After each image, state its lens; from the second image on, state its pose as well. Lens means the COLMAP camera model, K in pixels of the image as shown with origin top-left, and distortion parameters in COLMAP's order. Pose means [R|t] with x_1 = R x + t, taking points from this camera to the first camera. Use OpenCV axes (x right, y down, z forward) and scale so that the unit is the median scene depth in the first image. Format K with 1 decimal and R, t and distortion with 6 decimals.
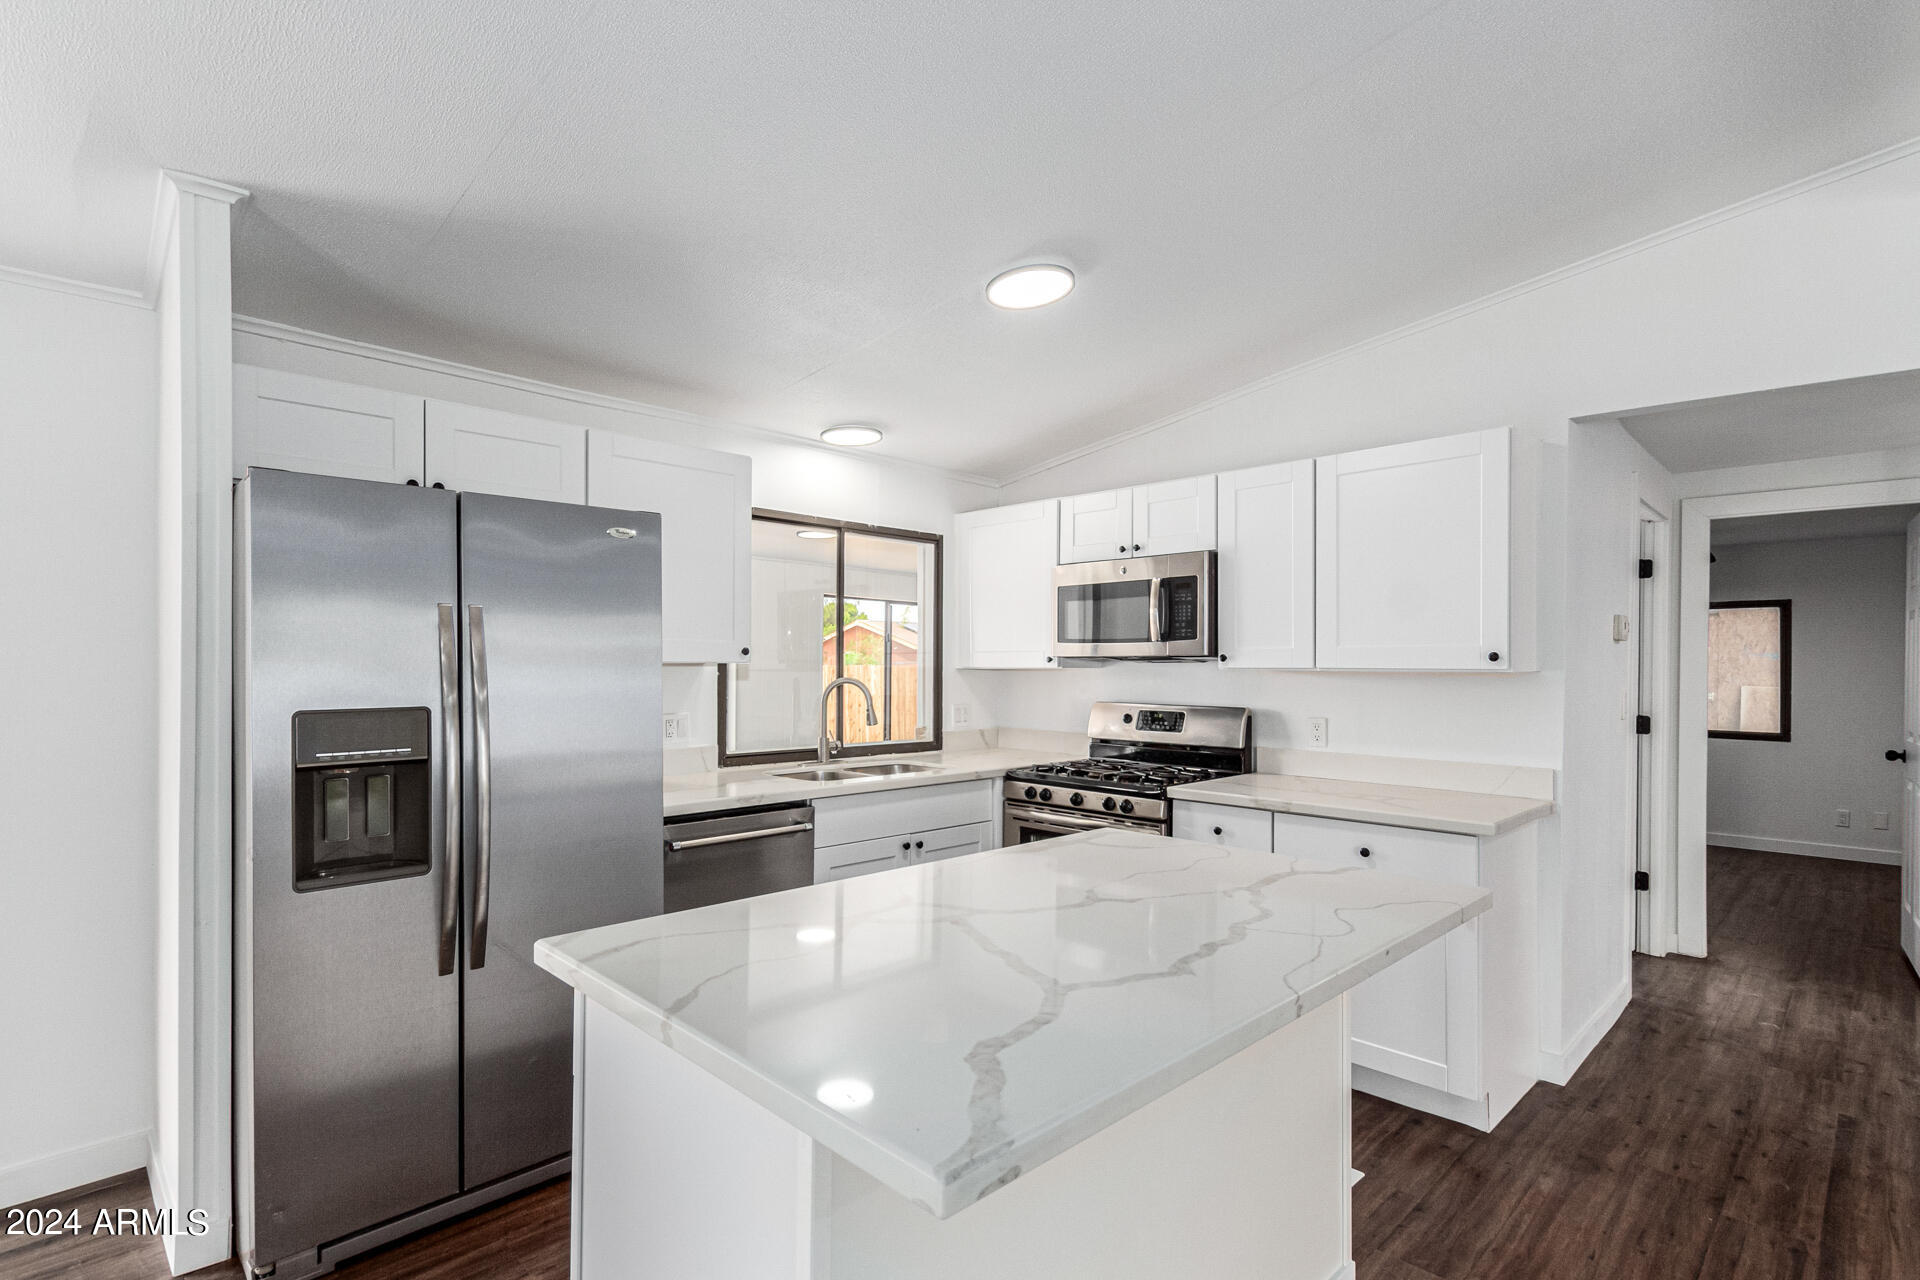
lens RADIAL K [[930.5, 0, 955.5], [0, 930.5, 656.0], [0, 0, 1]] dist [0.013228, -0.005777]
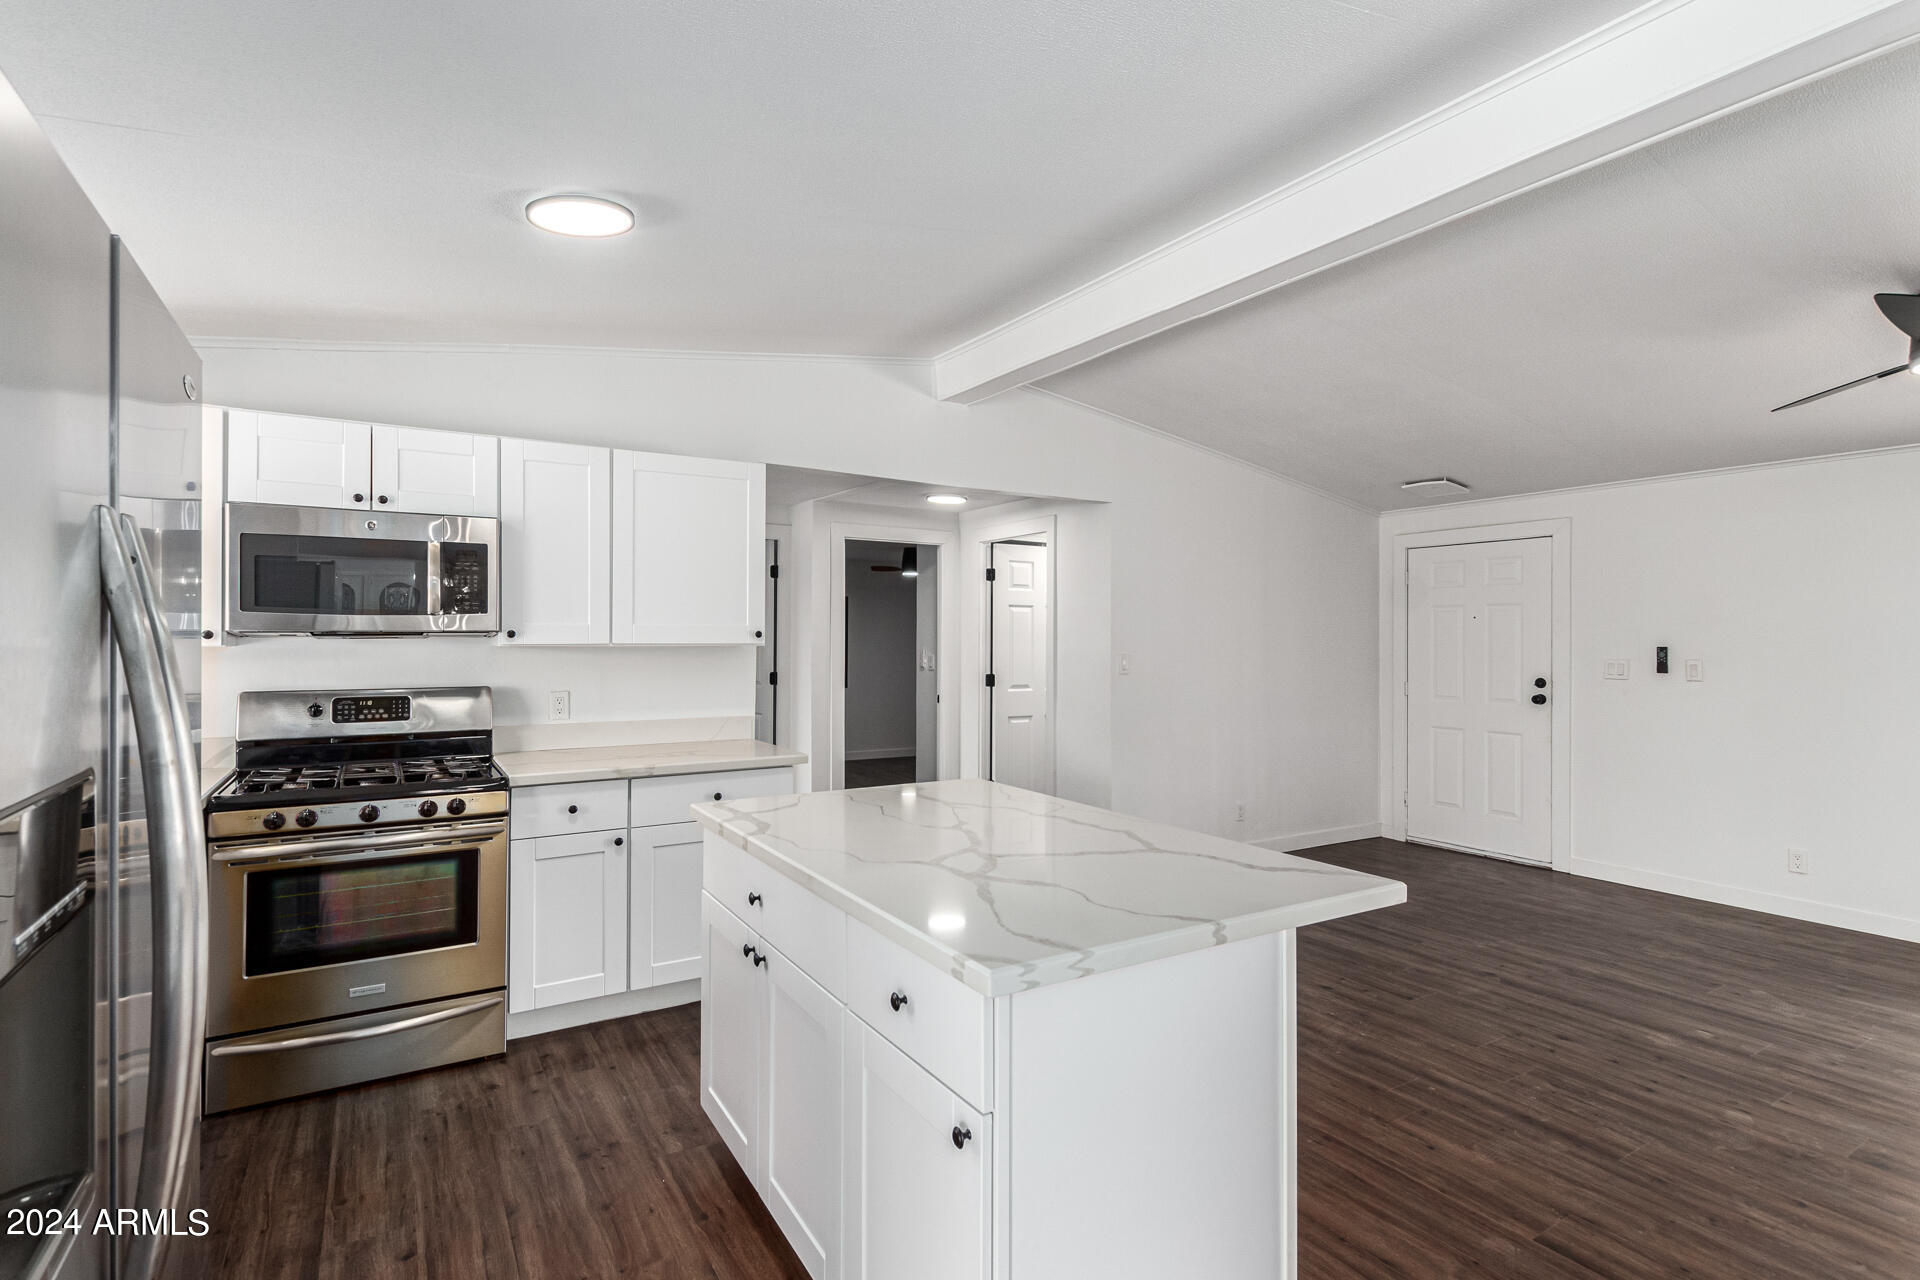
lens RADIAL K [[930.5, 0, 952.9], [0, 930.5, 634.9], [0, 0, 1]] dist [0.013228, -0.005777]
pose [[0.231515, -0.001571, 0.972830, -0.500368], [-0.009774, 0.999944, 0.003941, -0.004772], [-0.972782, -0.010421, 0.231487, 0.322581]]
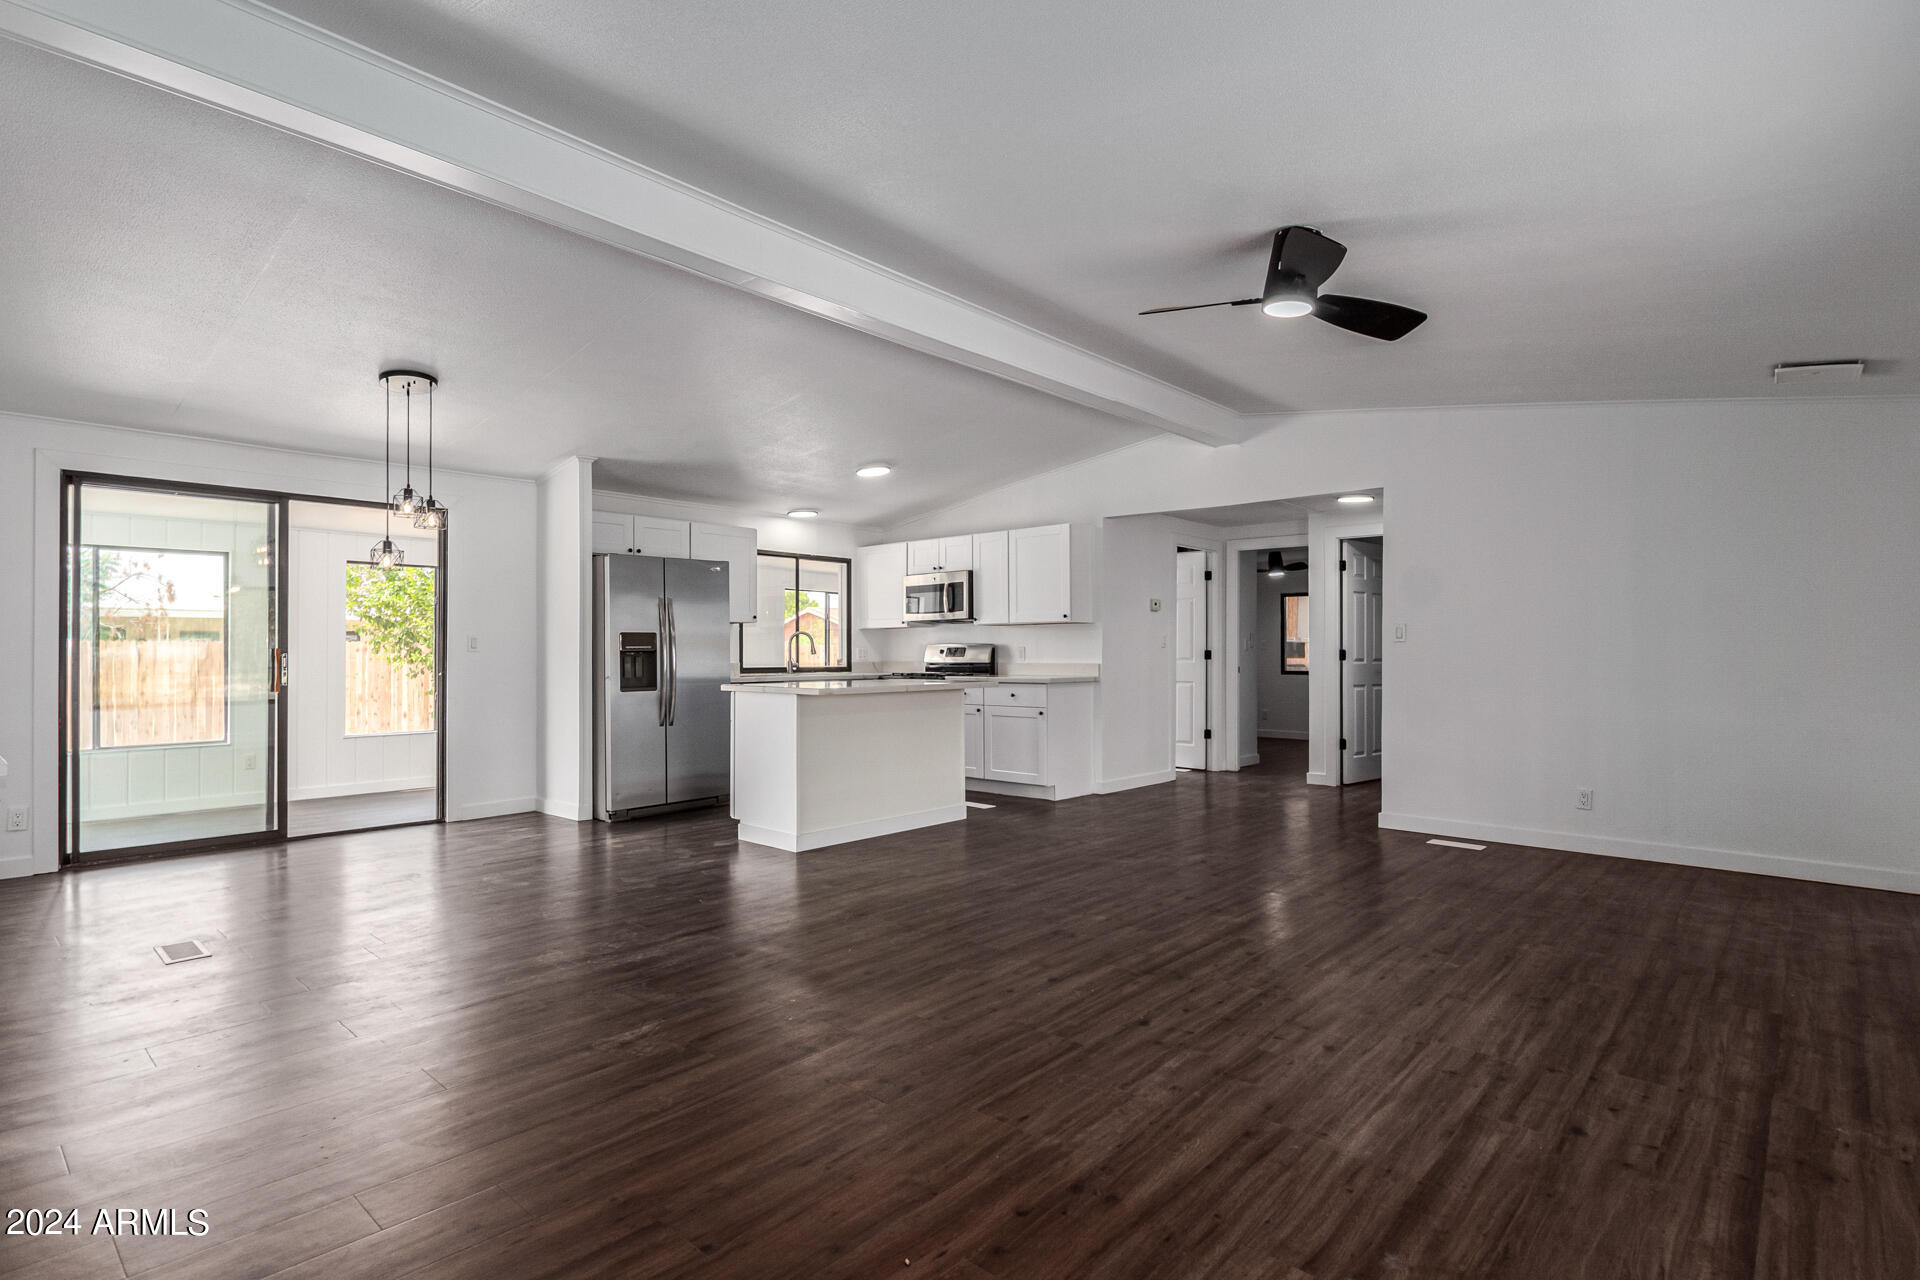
lens RADIAL K [[950.2, 0, 955.8], [0, 950.2, 642.2], [0, 0, 1]] dist [0.005215, -0.000686]
pose [[0.998880, -0.007175, 0.046759, 0.129708], [0.007307, 0.999970, -0.002648, 0.056842], [-0.046739, 0.002986, 0.998903, -1.139908]]
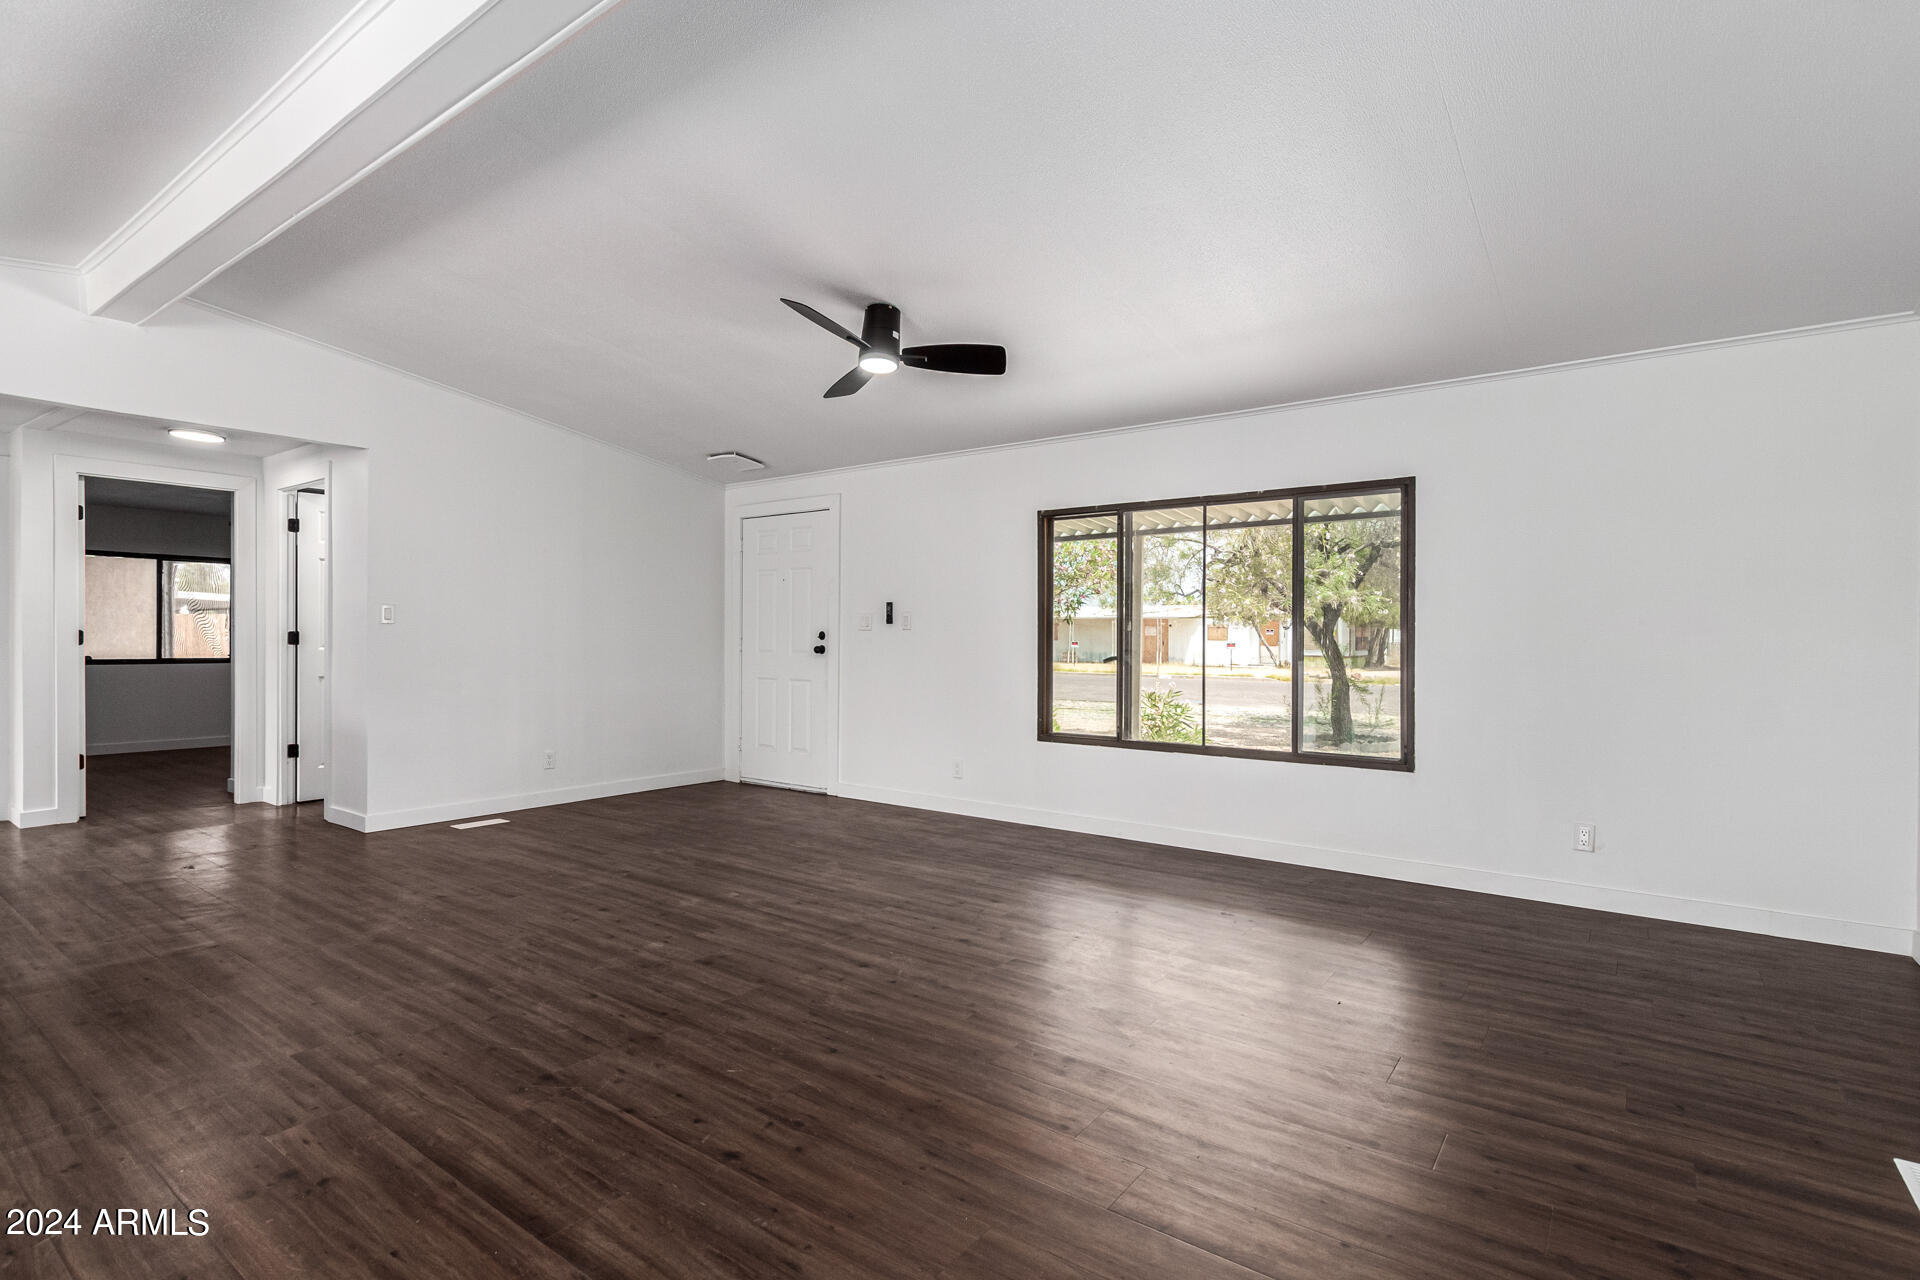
lens RADIAL K [[930.5, 0, 965.2], [0, 930.5, 640.8], [0, 0, 1]] dist [0.013228, -0.005777]
pose [[-0.147961, -0.013671, 0.988899, -0.583473], [-0.013710, 0.999837, 0.011771, 0.055046], [-0.988898, -0.011816, -0.148125, -0.255873]]
